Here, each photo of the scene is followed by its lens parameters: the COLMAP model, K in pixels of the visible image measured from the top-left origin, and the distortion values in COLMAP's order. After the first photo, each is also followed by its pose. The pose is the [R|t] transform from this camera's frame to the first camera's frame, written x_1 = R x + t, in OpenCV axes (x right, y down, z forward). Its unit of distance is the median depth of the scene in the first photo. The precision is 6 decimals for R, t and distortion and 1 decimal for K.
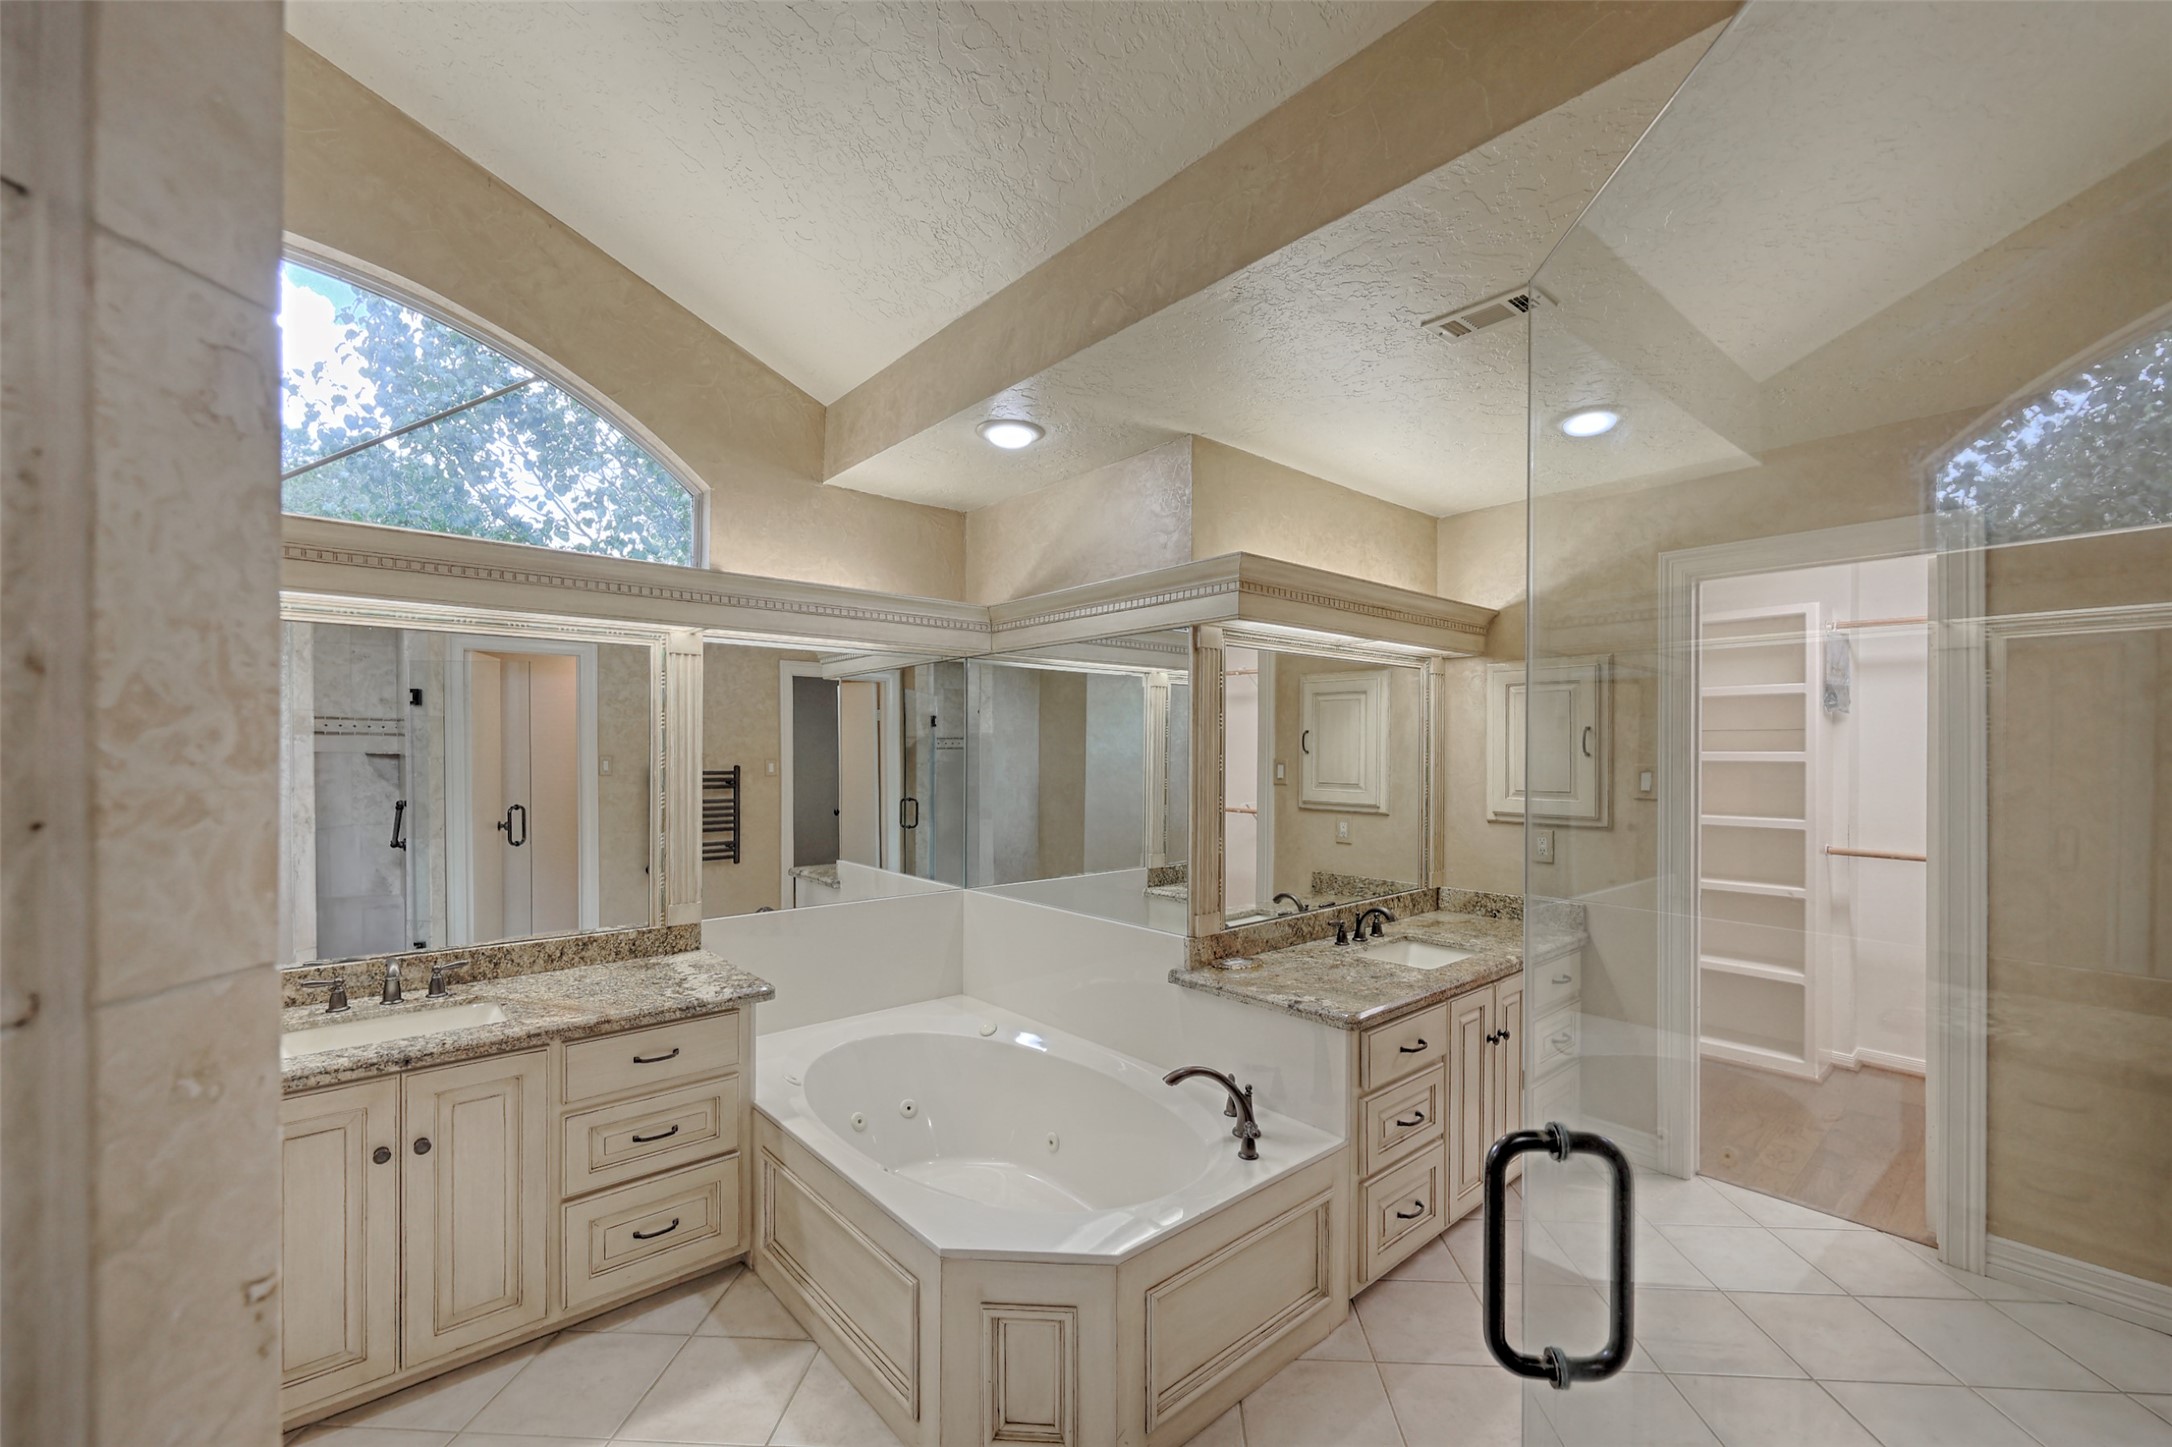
lens RADIAL K [[885.6, 0, 1054.9], [0, 885.6, 749.8], [0, 0, 1]] dist [0.001615, 0.000721]
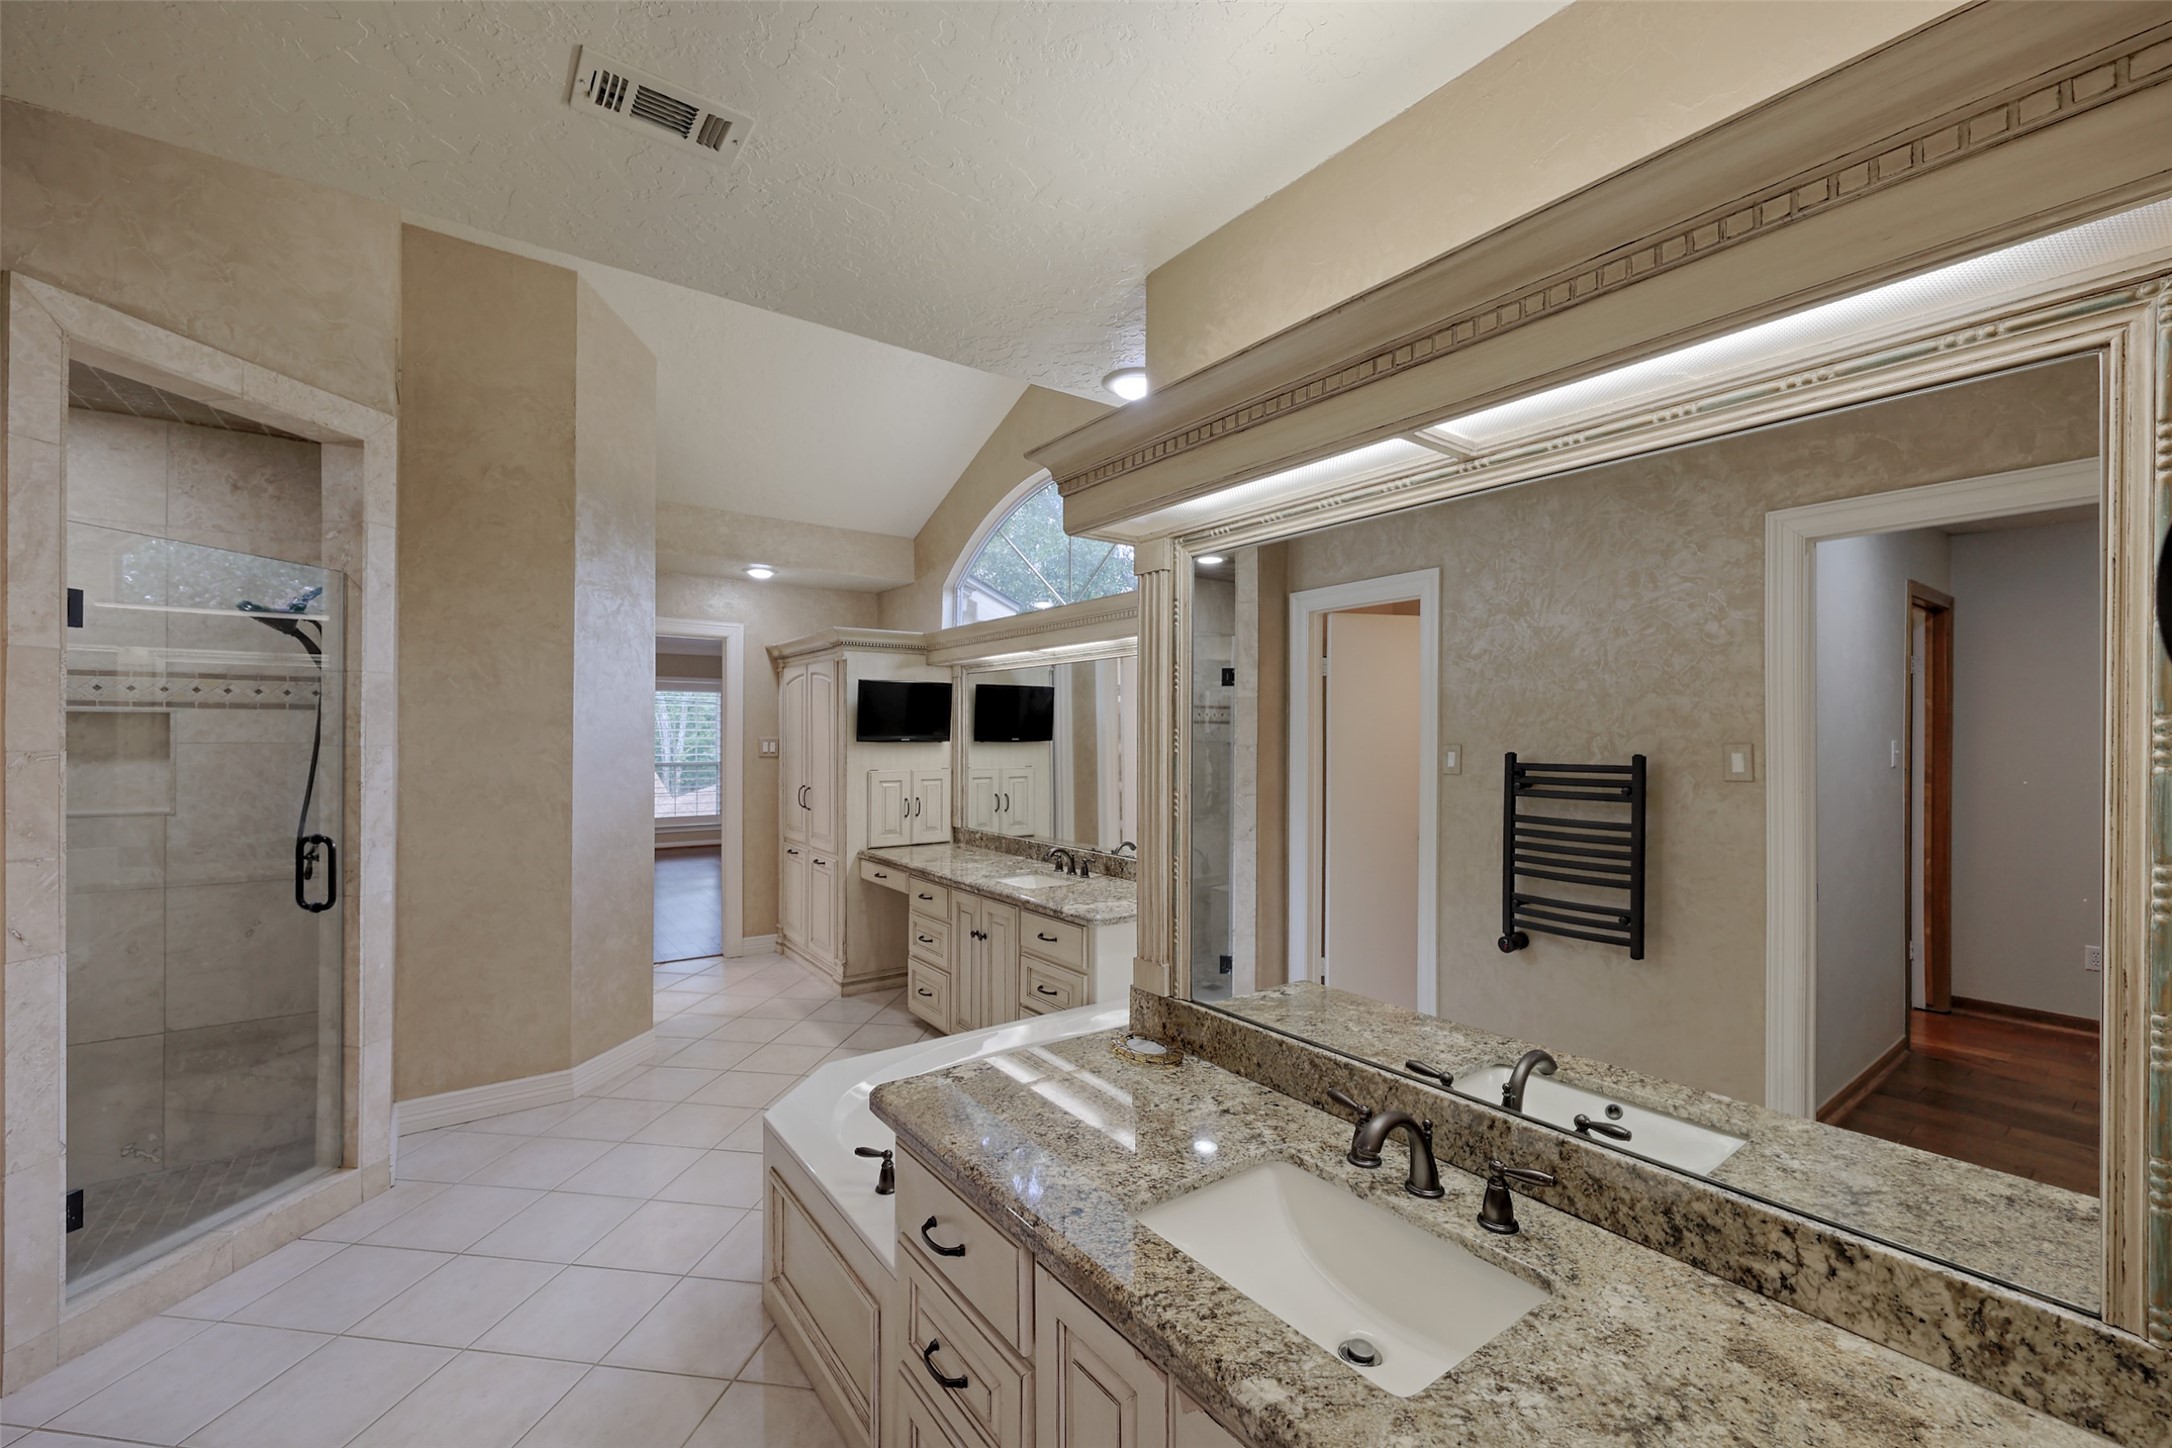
lens RADIAL K [[885.6, 0, 1089.0], [0, 885.6, 734.8], [0, 0, 1]] dist [0.001615, 0.000721]
pose [[-0.062903, -0.009663, -0.997973, 0.218172], [-0.001228, 0.999953, -0.009604, 0.007582], [0.998019, 0.000622, -0.062912, 1.481613]]
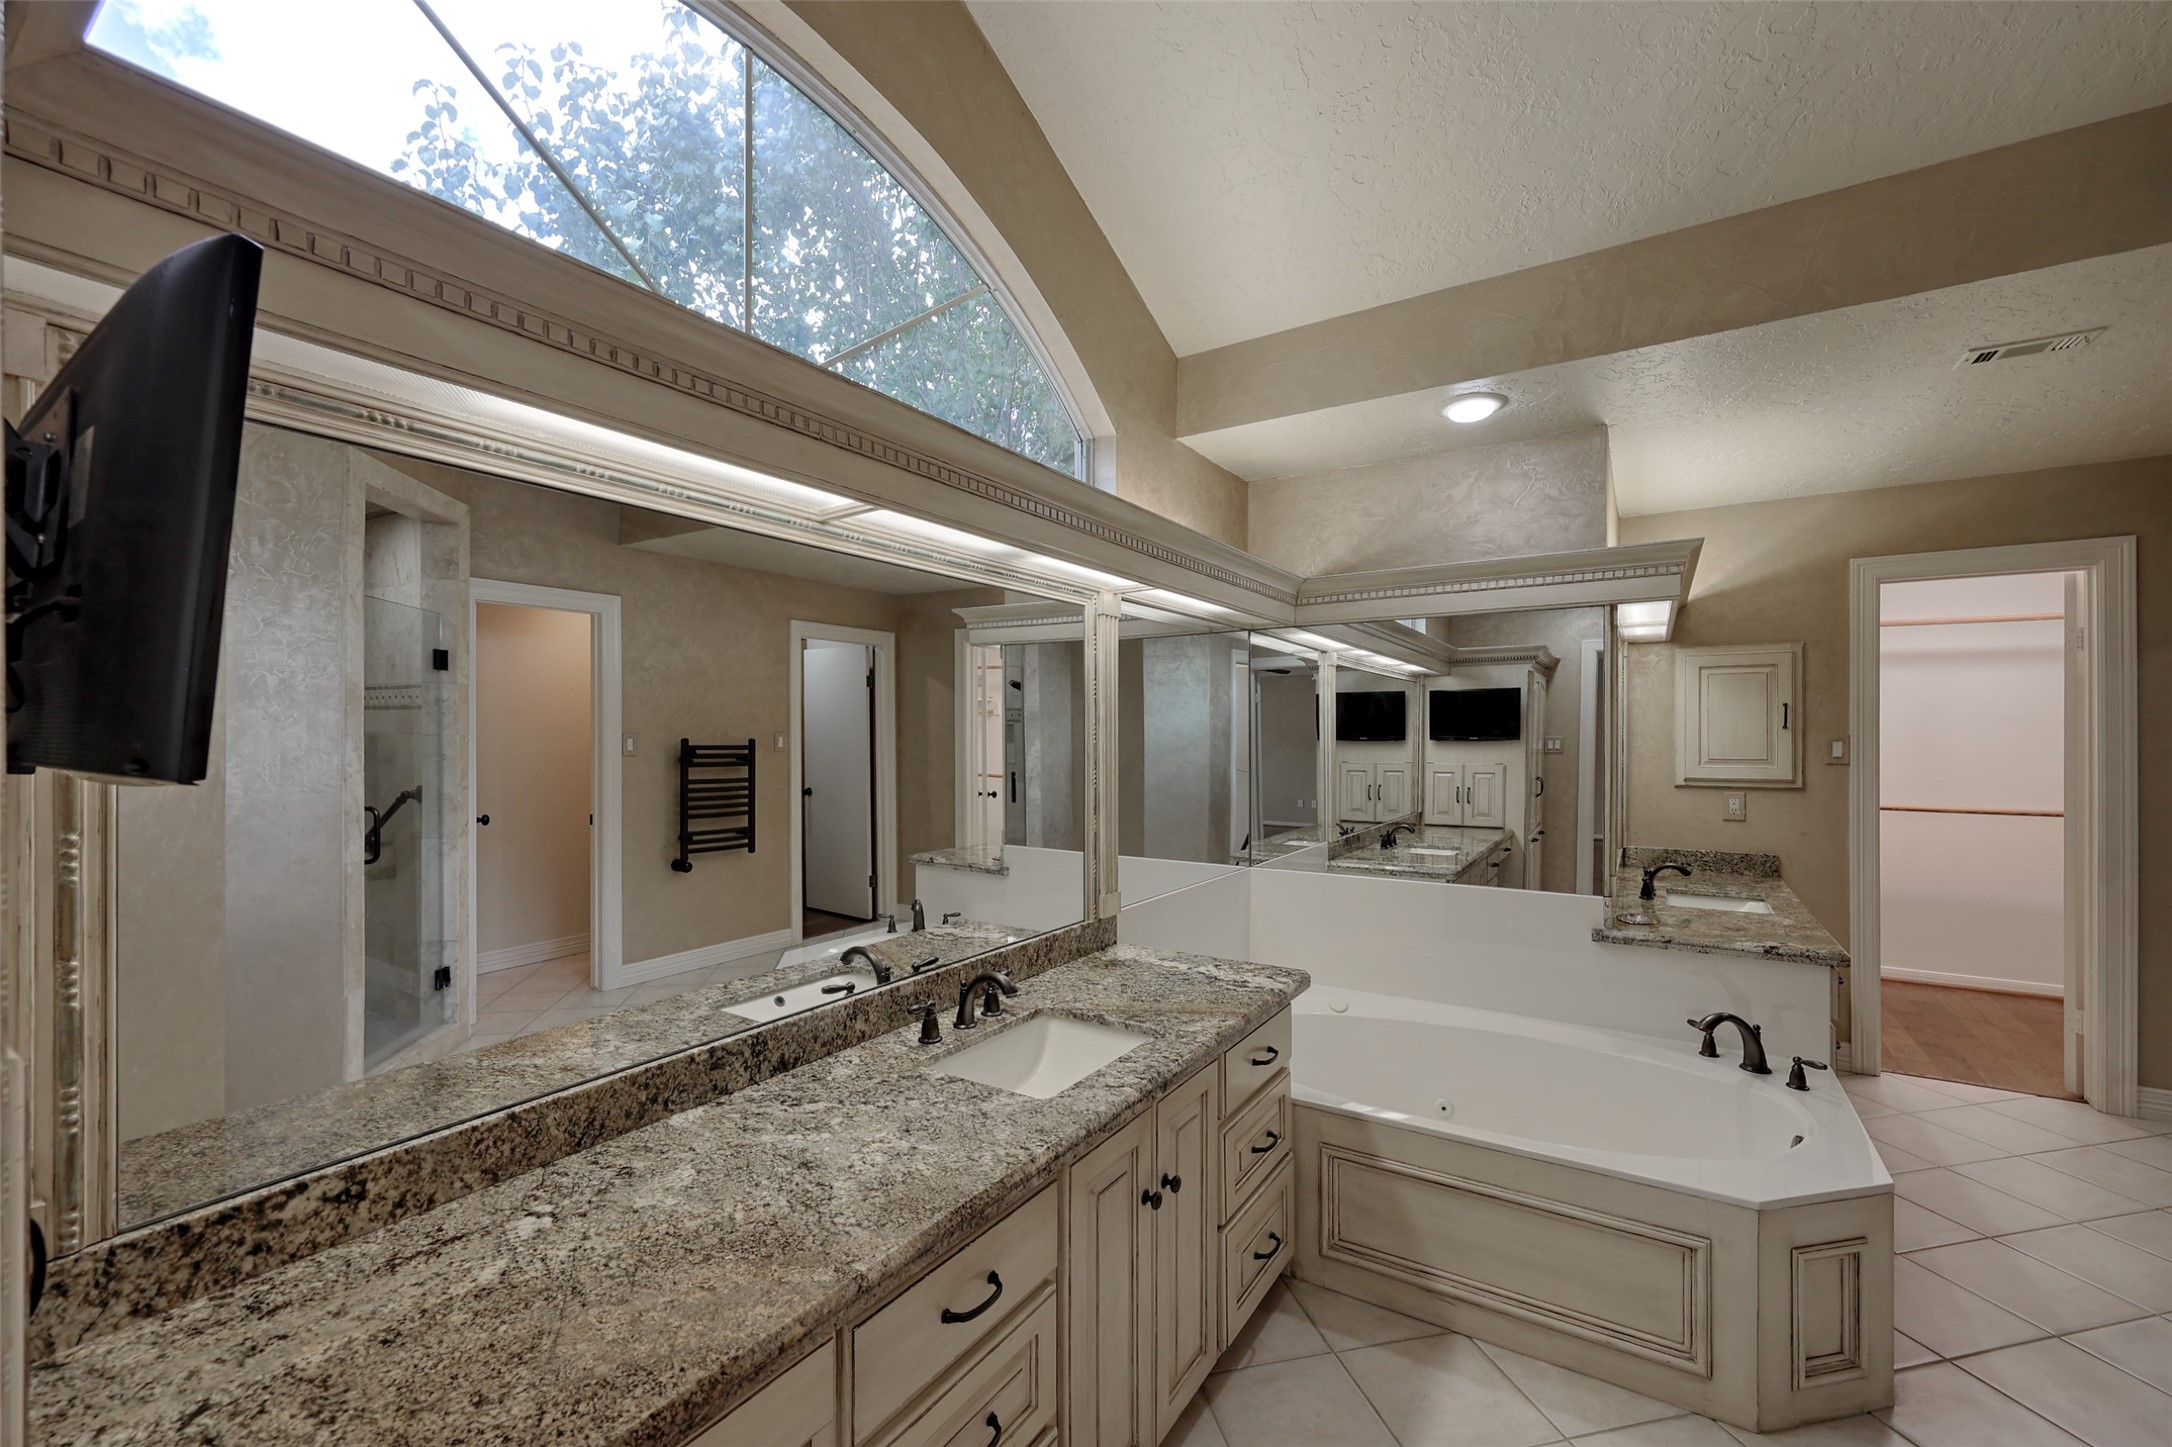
lens RADIAL K [[885.6, 0, 1086.3], [0, 885.6, 734.2], [0, 0, 1]] dist [0.001615, 0.000721]
pose [[0.958879, -0.002852, 0.283801, -0.672367], [0.002870, 0.999996, 0.000354, 0.012048], [-0.283801, 0.000475, 0.958883, 0.140332]]
